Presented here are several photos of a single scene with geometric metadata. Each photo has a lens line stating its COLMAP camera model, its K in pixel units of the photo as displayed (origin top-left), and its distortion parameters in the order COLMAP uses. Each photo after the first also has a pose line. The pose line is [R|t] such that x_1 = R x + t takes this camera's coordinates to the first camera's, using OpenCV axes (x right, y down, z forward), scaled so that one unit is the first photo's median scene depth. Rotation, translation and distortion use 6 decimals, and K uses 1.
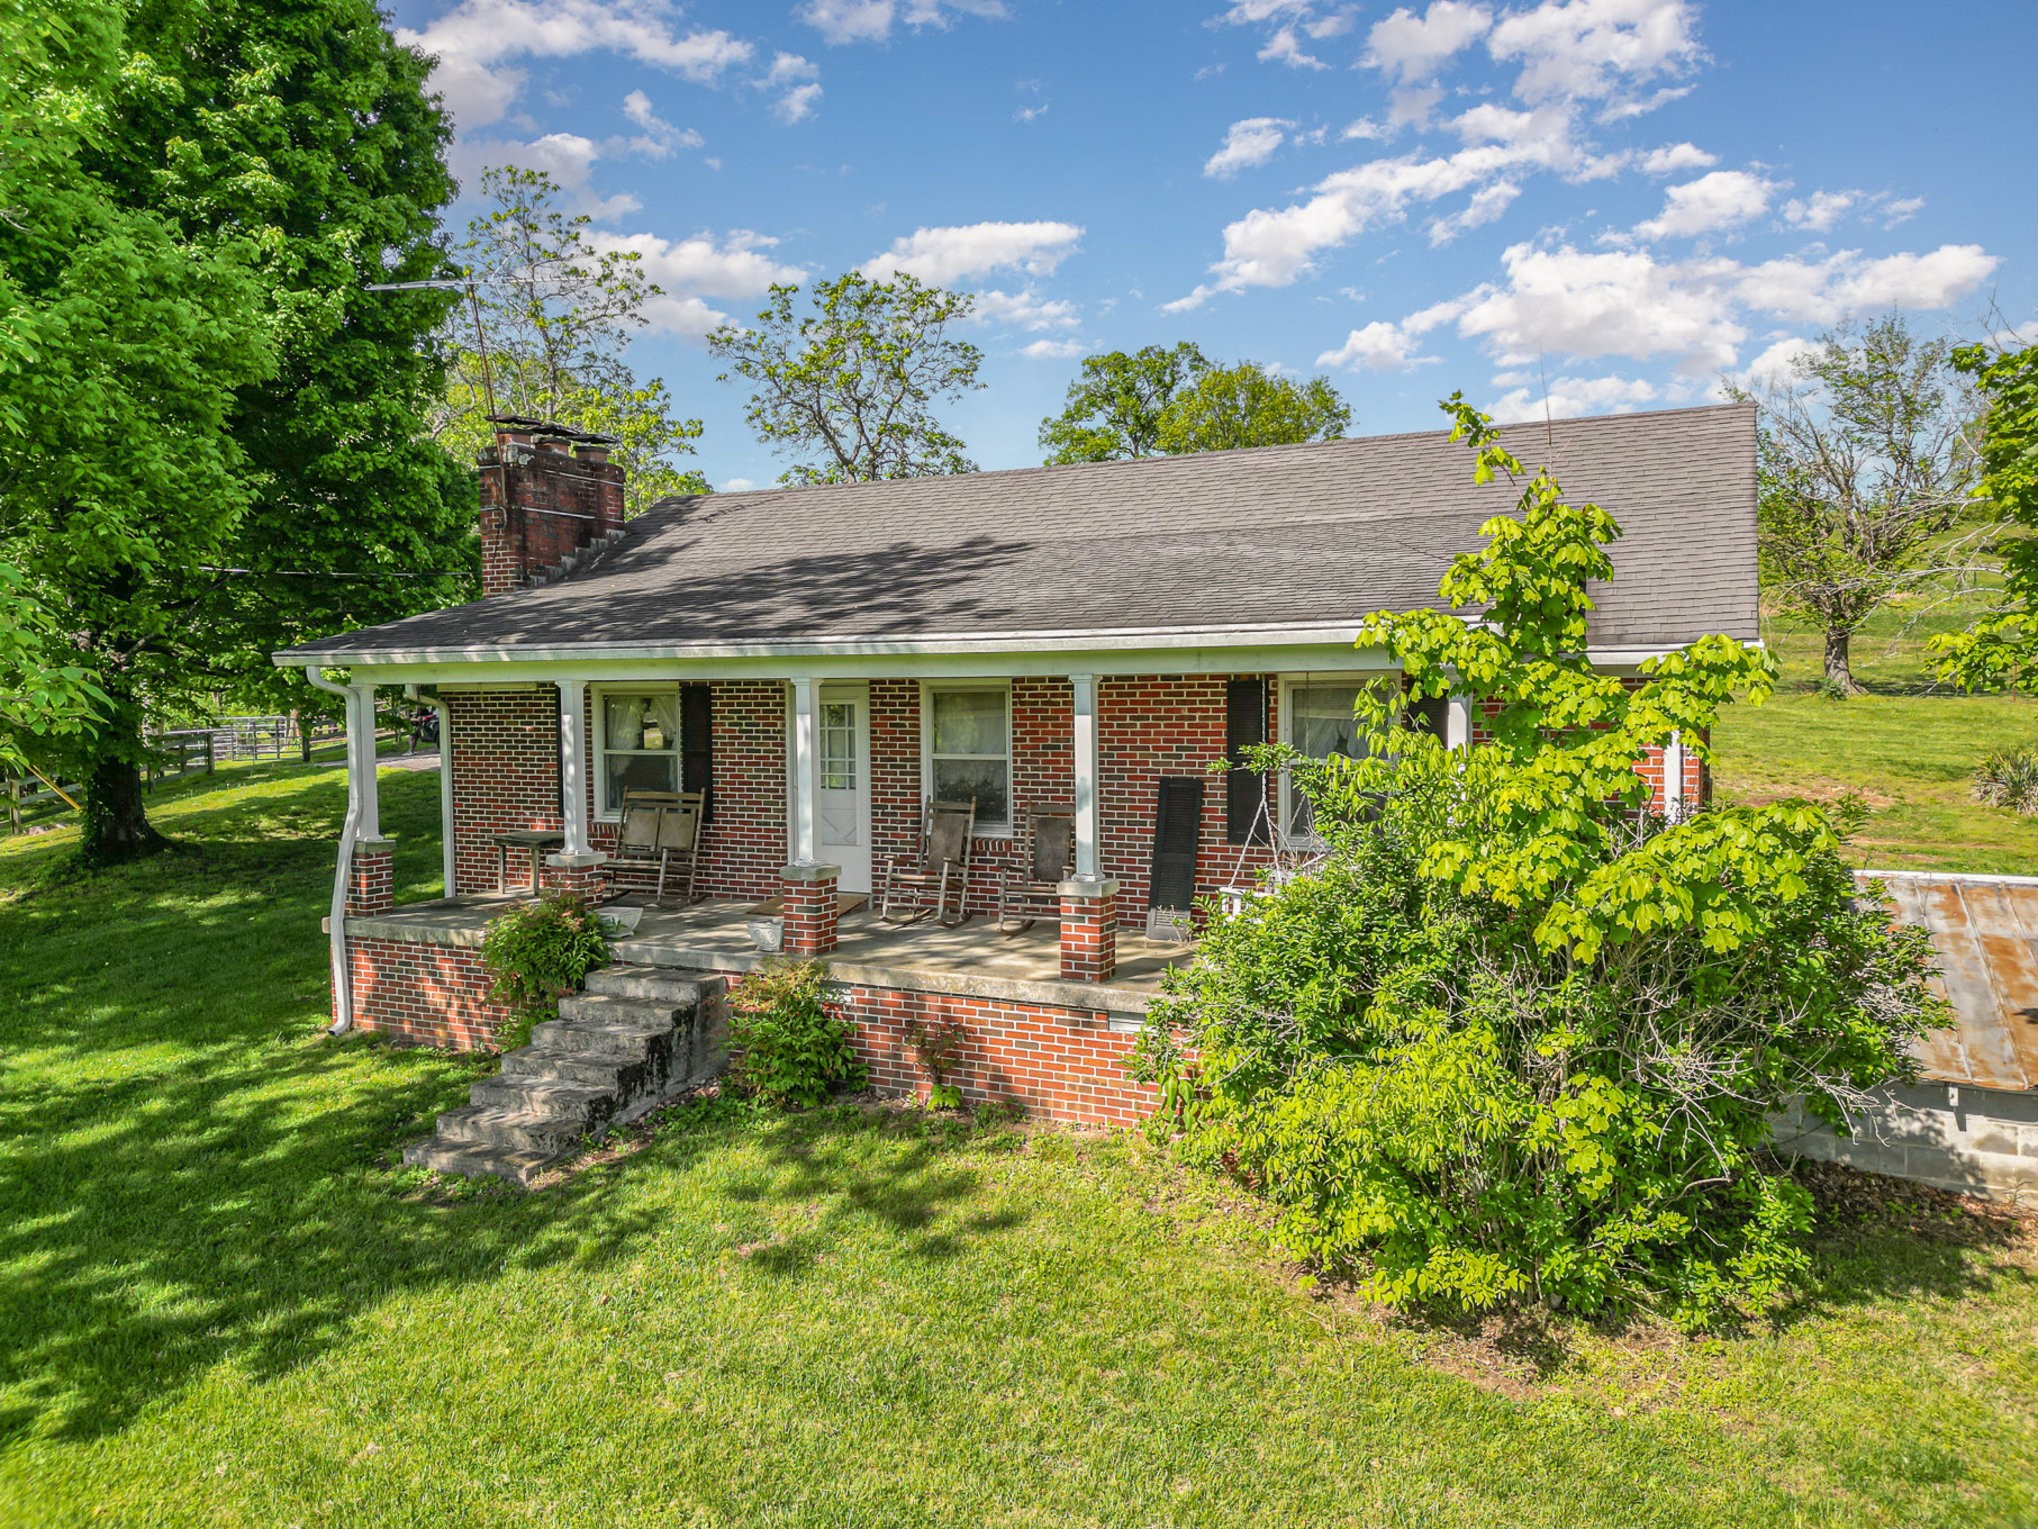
lens RADIAL K [[1421.1, 0, 1014.0], [0, 1421.1, 762.0], [0, 0, 1]] dist [0.077643, -0.064377]
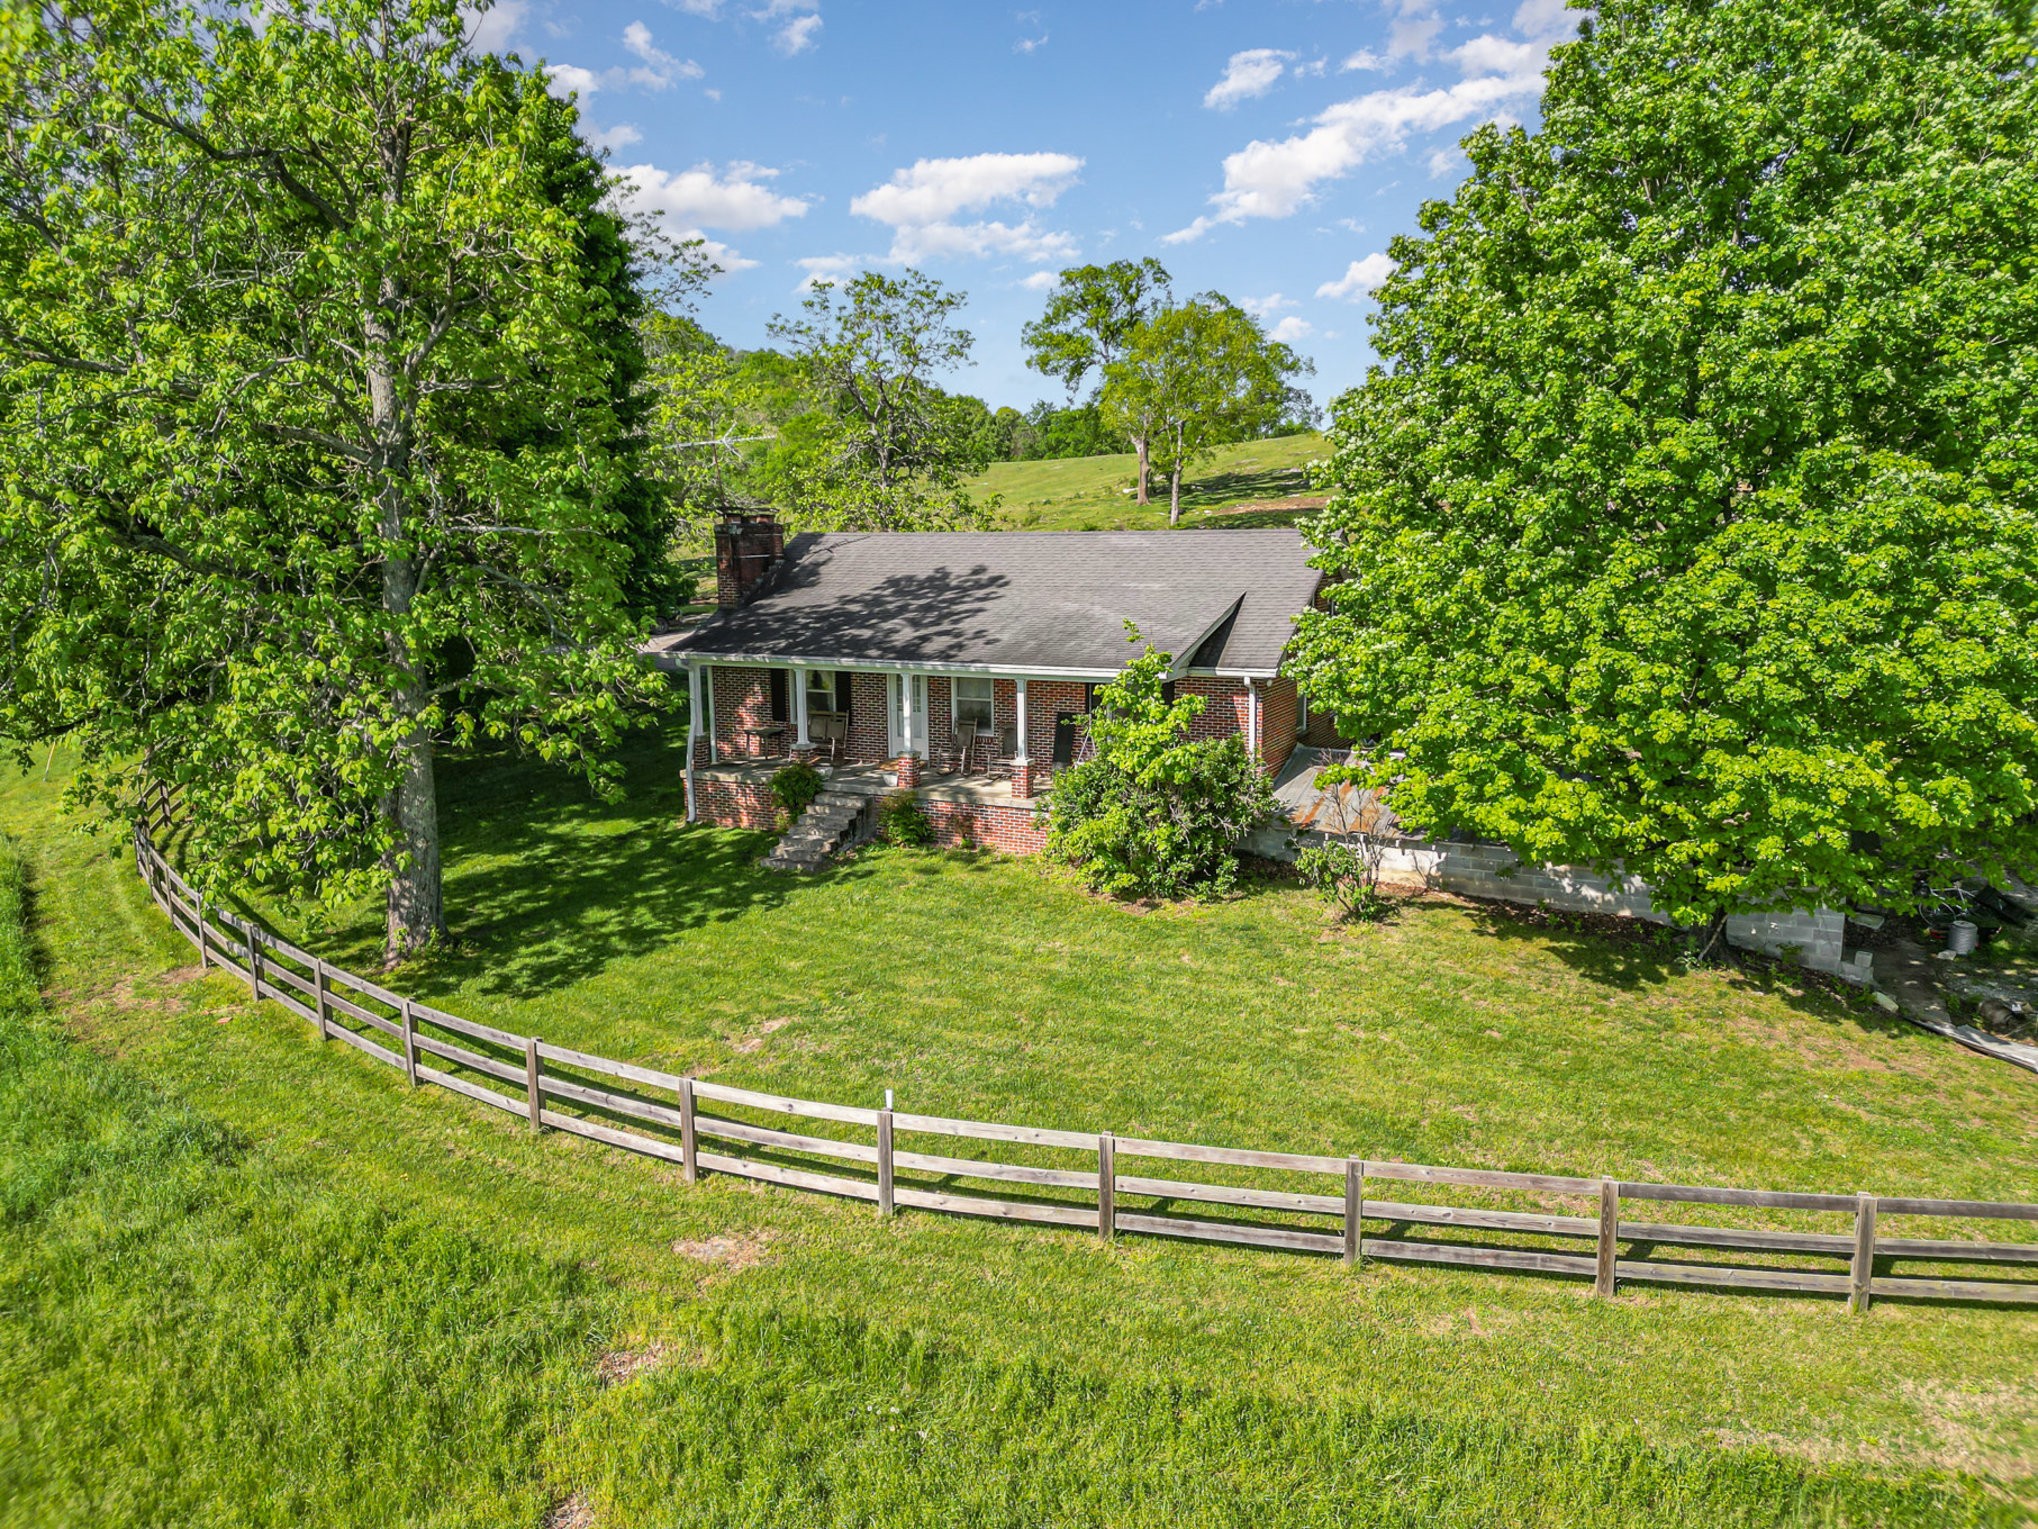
lens RADIAL K [[1421.1, 0, 1019.2], [0, 1421.1, 765.5], [0, 0, 1]] dist [0.077643, -0.064377]
pose [[0.999935, -0.001006, 0.011327, 0.014811], [-0.000343, 0.992953, 0.118505, -0.171959], [-0.011367, -0.118501, 0.992889, -1.277756]]
